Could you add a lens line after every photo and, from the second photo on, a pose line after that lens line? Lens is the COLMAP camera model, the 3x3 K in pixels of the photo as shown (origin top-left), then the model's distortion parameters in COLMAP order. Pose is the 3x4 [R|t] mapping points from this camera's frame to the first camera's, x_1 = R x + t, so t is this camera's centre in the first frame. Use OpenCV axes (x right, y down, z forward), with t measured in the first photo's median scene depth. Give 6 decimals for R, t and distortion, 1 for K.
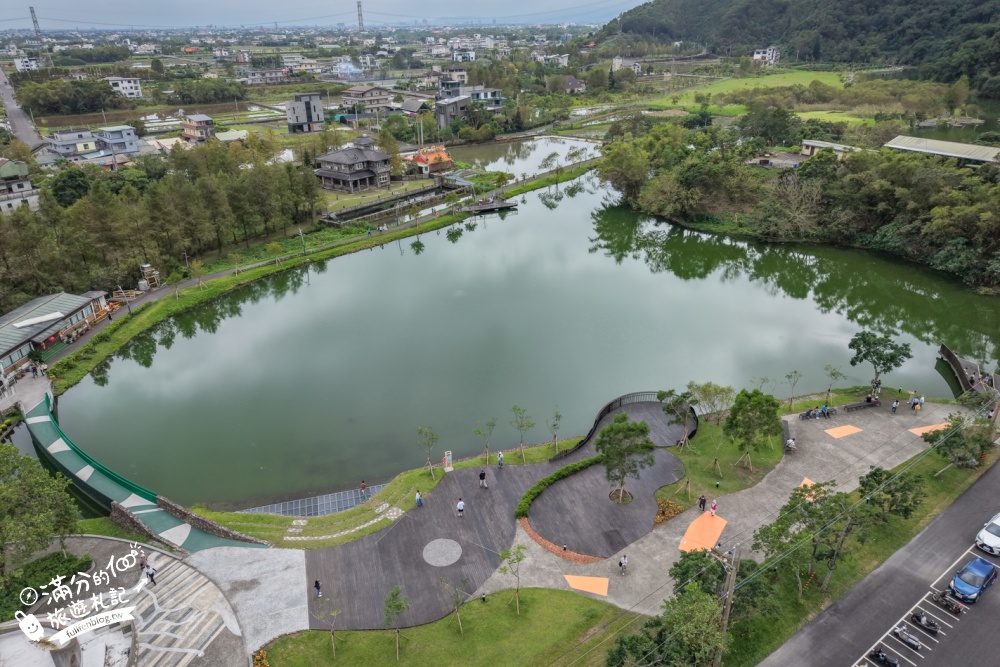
lens RADIAL K [[675.1, 0, 500.5], [0, 675.1, 363.3], [0, 0, 1]] dist [0.021374, -0.022457]
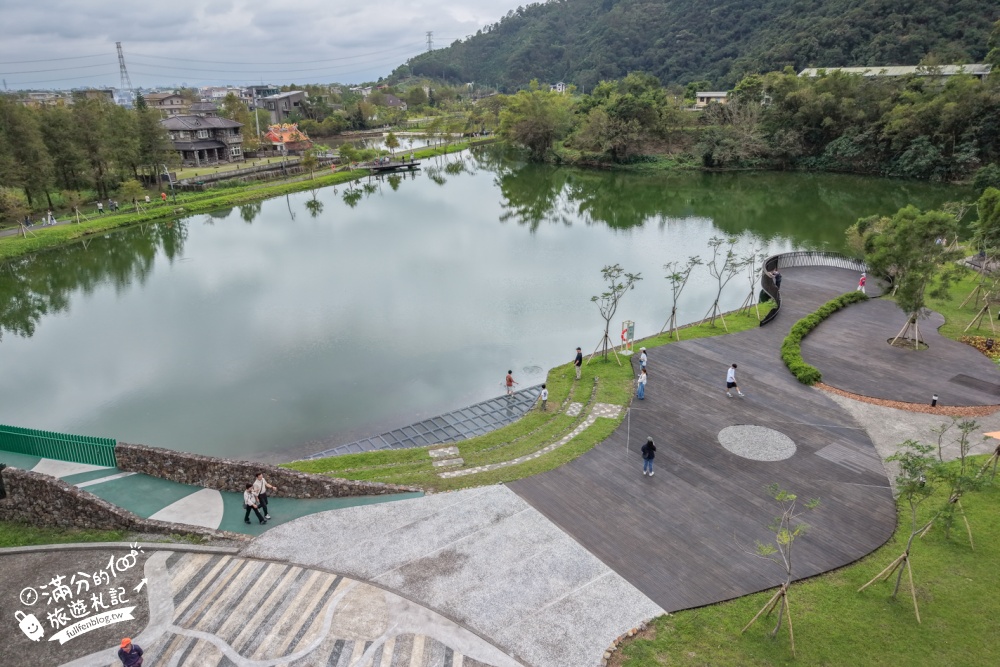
lens RADIAL K [[674.5, 0, 499.7], [0, 674.5, 357.3], [0, 0, 1]] dist [0.003893, 0.002747]
pose [[0.948785, -0.115234, 0.294156, -0.144464], [0.144024, 0.986488, -0.078093, 0.077036], [-0.281182, 0.116459, 0.952562, 0.186096]]
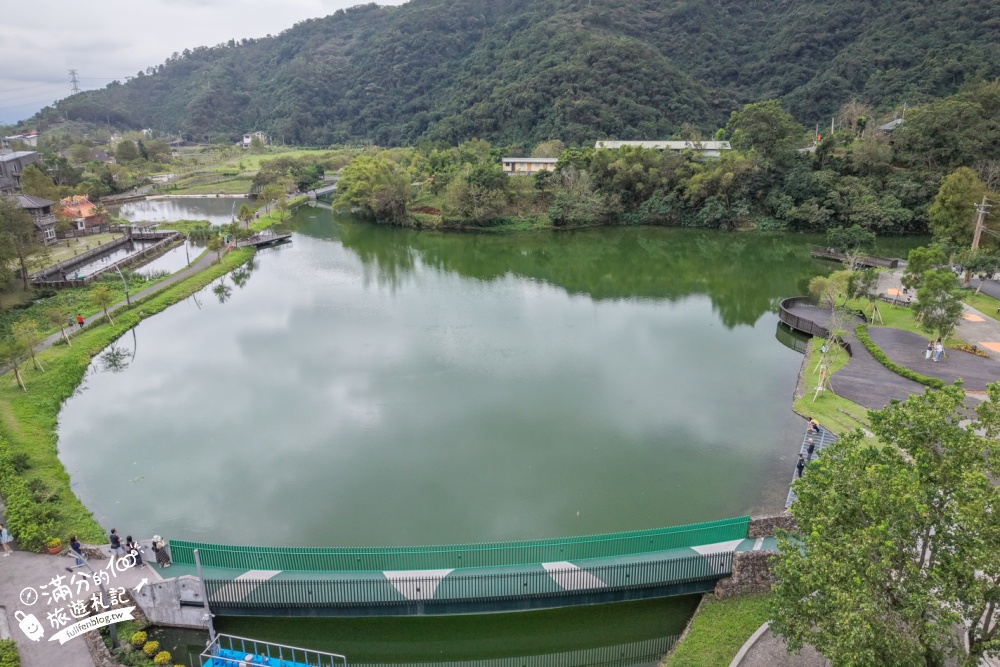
lens RADIAL K [[696.3, 0, 500.0], [0, 696.3, 333.5], [0, 0, 1]] dist [0.025864, -0.021061]
pose [[0.695467, -0.192265, 0.692359, -0.376286], [0.321973, 0.944778, -0.061059, 0.008199], [-0.642386, 0.265385, 0.718966, 0.245288]]
